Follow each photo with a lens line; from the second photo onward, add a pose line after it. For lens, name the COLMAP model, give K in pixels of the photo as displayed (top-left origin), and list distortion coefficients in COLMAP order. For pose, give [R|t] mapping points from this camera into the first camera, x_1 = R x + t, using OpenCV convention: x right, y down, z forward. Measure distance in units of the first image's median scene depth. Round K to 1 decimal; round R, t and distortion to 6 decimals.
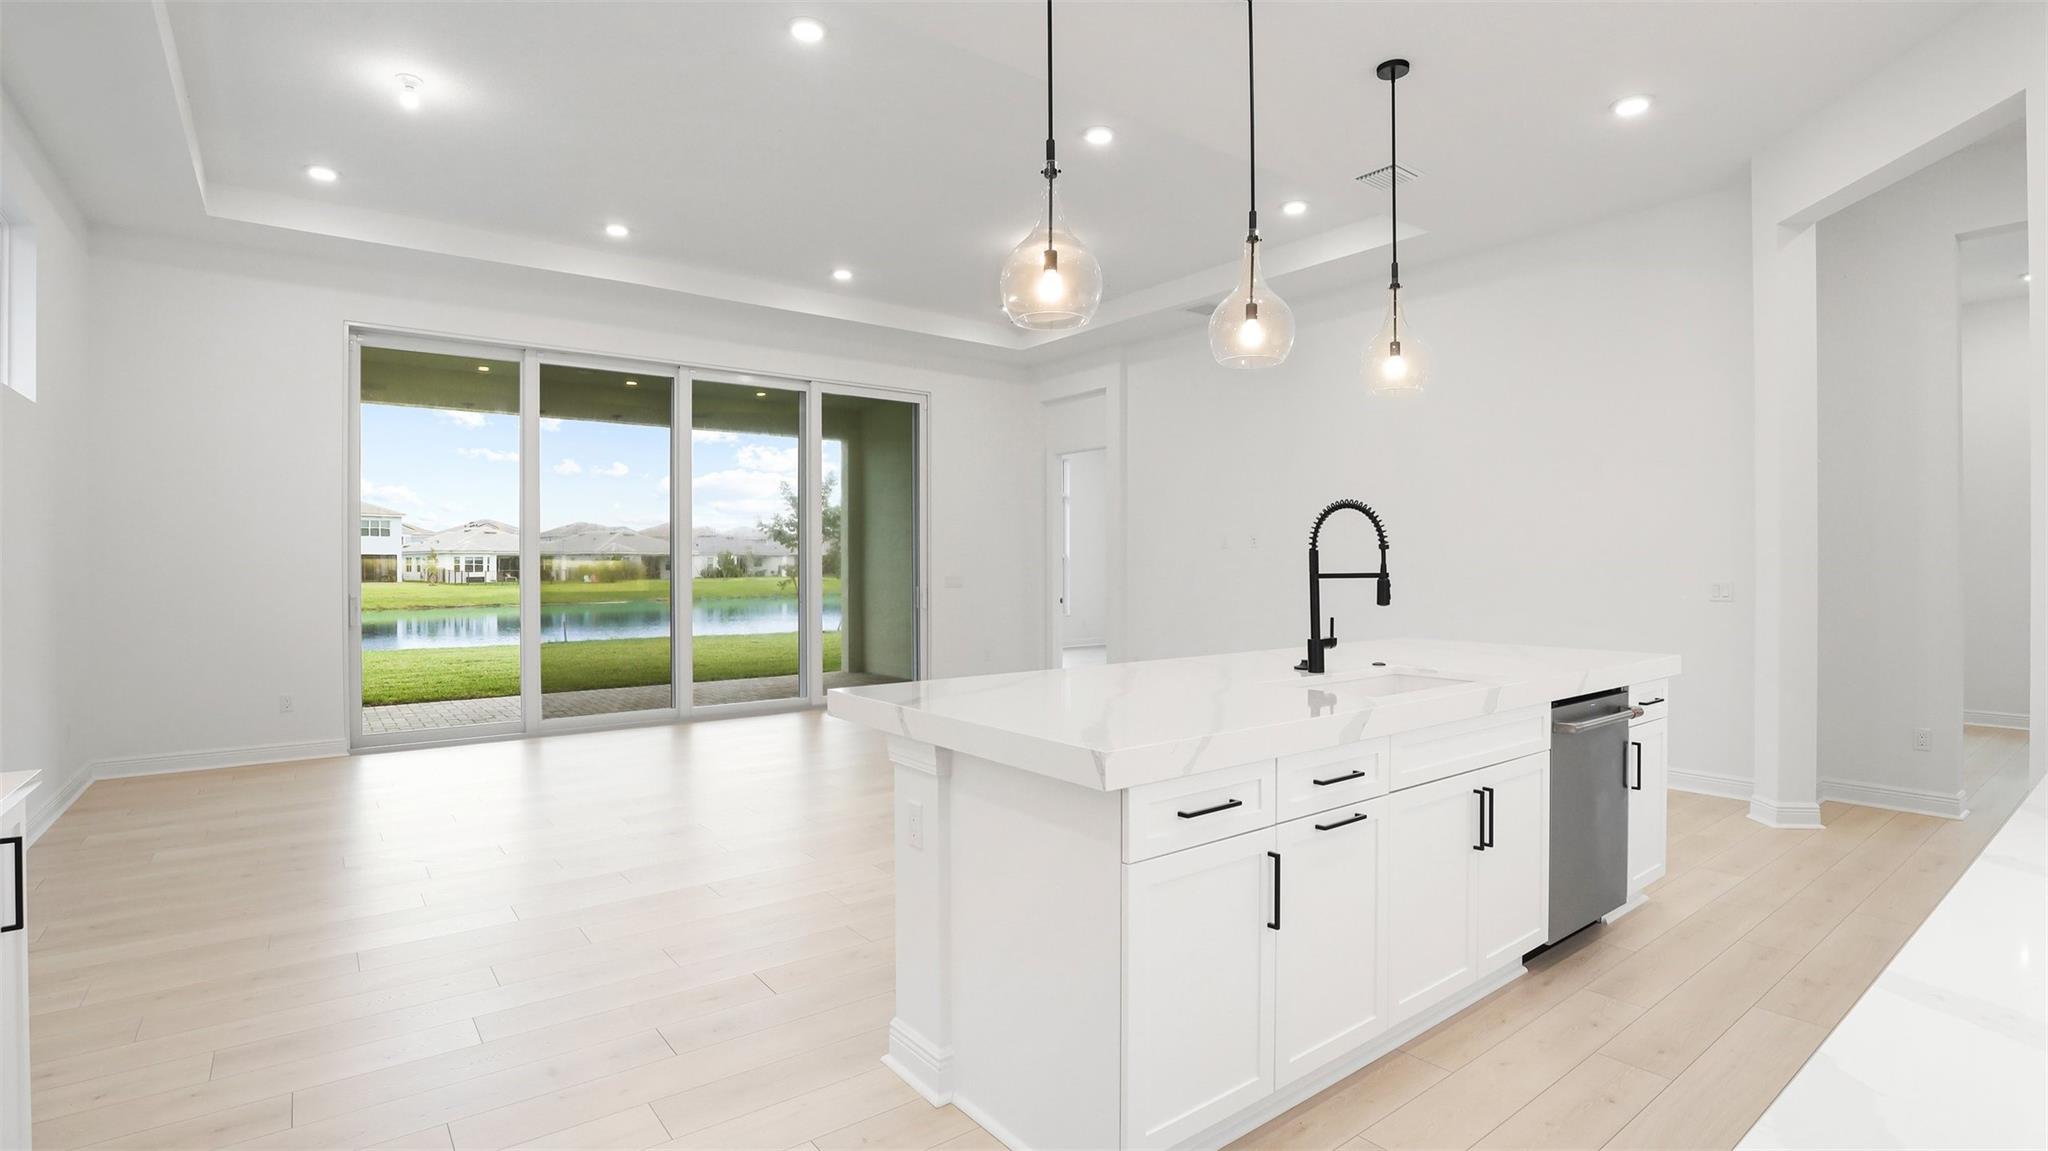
lens RADIAL K [[976.5, 0, 1018.4], [0, 976.5, 564.4], [0, 0, 1]] dist [-0.012983, -0.000319]
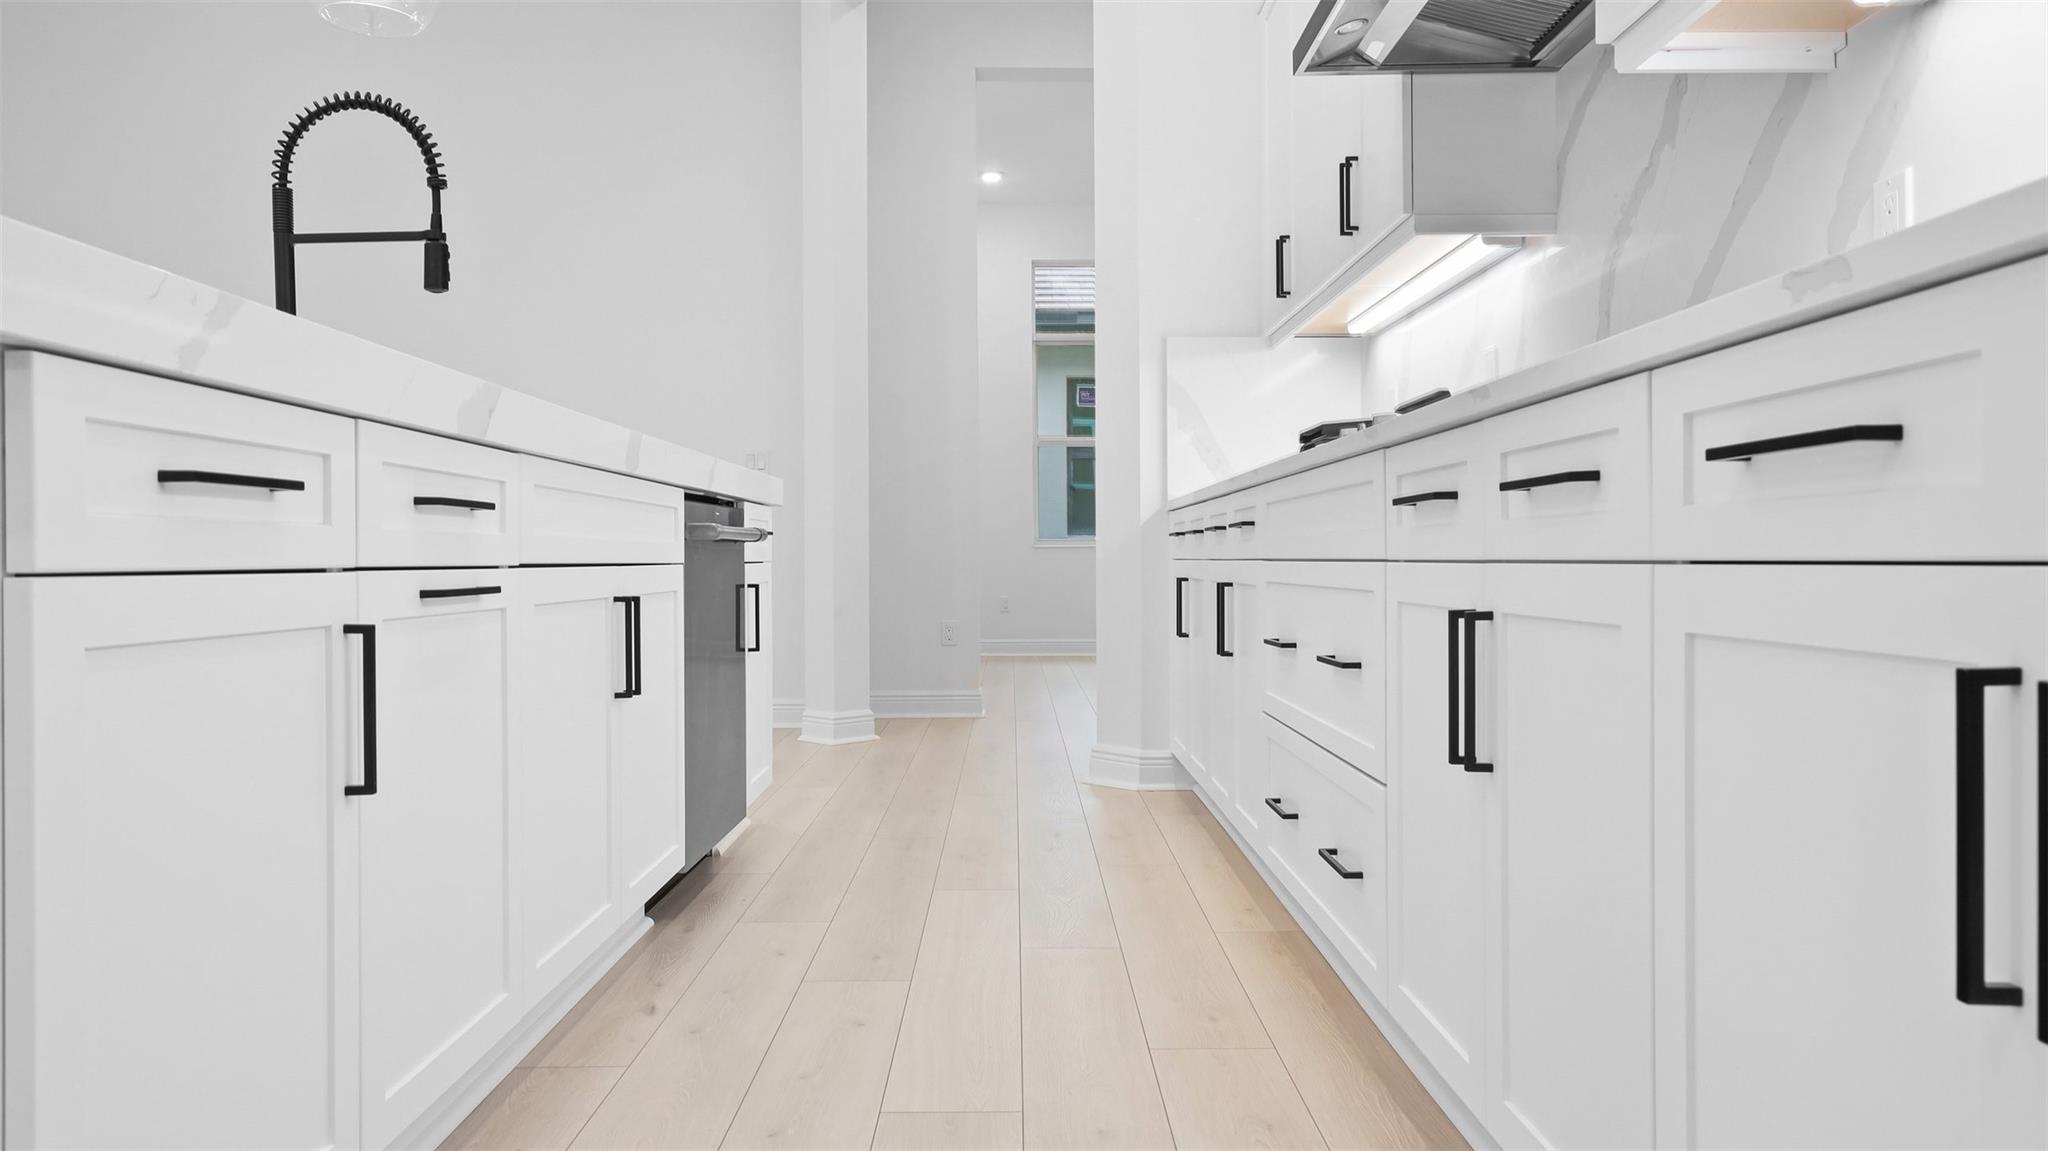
lens RADIAL K [[1393.1, 0, 1027.0], [0, 1393.1, 577.6], [0, 0, 1]] dist [0.001256, -0.000450]
pose [[0.596100, 0.005244, 0.802893, -0.045781], [0.002042, 0.999966, -0.008047, 0.195327], [-0.802908, 0.006436, 0.596069, 0.263836]]
